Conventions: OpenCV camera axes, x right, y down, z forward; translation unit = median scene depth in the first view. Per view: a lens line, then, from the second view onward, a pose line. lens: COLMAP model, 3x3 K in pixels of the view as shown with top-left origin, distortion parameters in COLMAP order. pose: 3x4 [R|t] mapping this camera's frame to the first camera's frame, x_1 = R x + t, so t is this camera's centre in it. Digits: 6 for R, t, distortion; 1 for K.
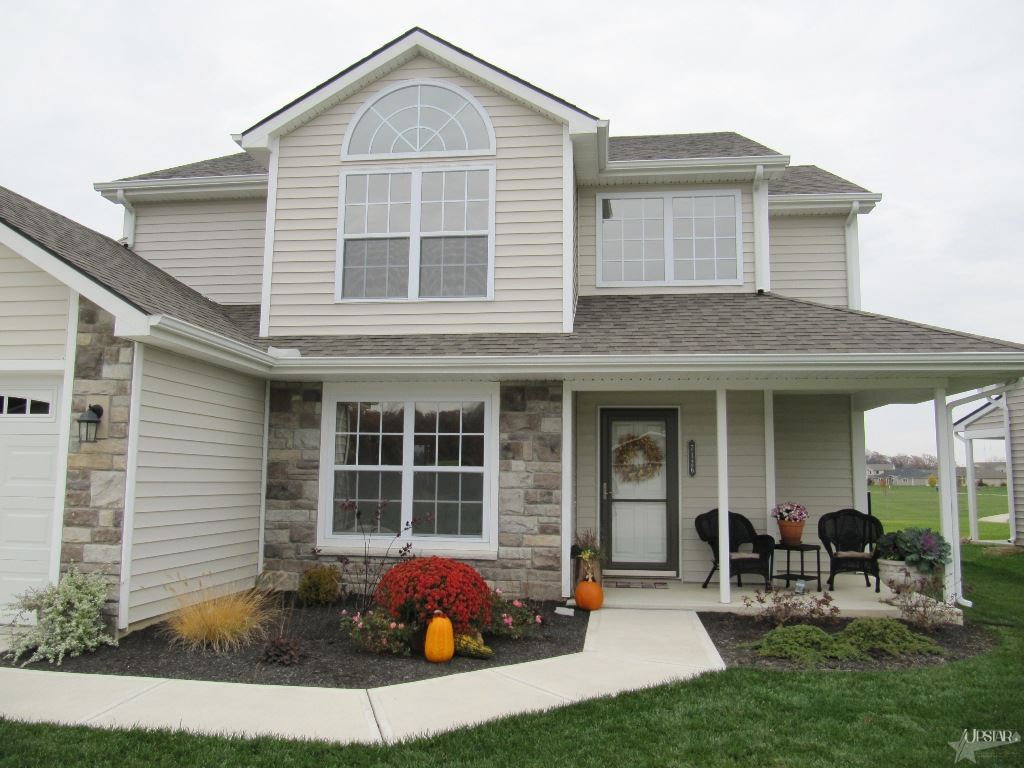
lens RADIAL K [[840.7, 0, 506.9], [0, 840.7, 382.0], [0, 0, 1]] dist [-0.068041, 0.042957]
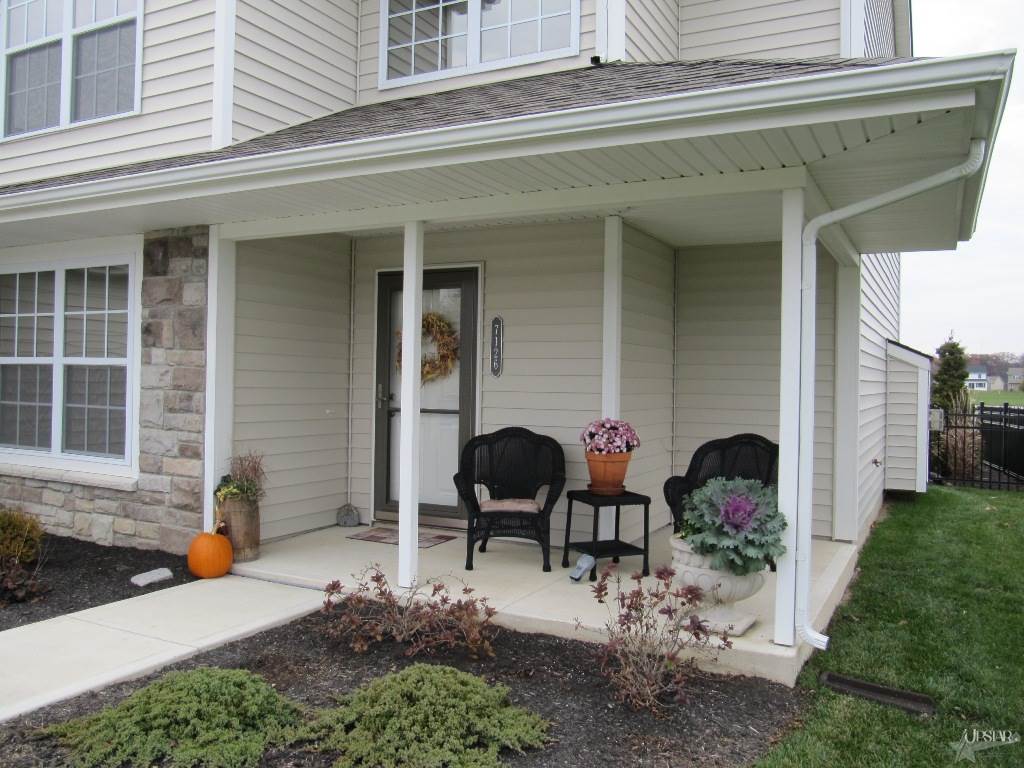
lens RADIAL K [[840.7, 0, 506.9], [0, 840.7, 382.0], [0, 0, 1]] dist [-0.068041, 0.042957]
pose [[0.940272, 0.006983, -0.340352, 0.500282], [0.031834, 0.993605, 0.108331, 0.056088], [0.338932, -0.112695, 0.934037, 0.461033]]
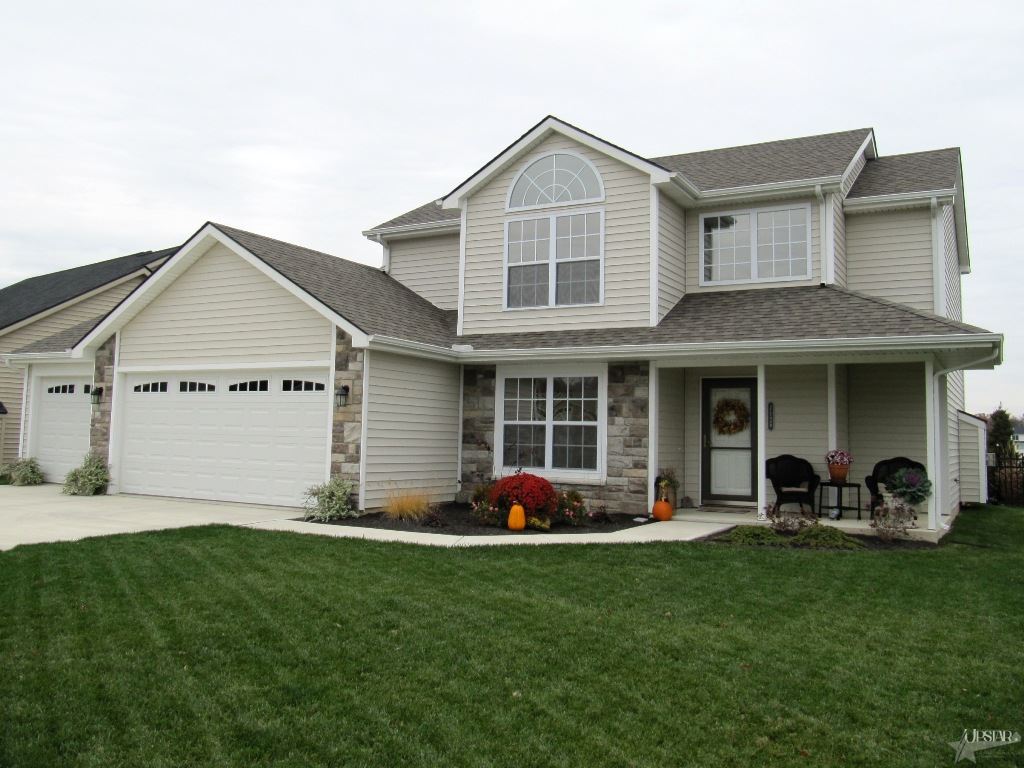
lens RADIAL K [[899.6, 0, 495.4], [0, 899.6, 357.7], [0, 0, 1]] dist [-0.061488, 0.013897]
pose [[0.926639, -0.025570, -0.375082, 0.391340], [0.031951, 0.999431, 0.010801, -0.031377], [0.374593, -0.021992, 0.926929, -0.495274]]
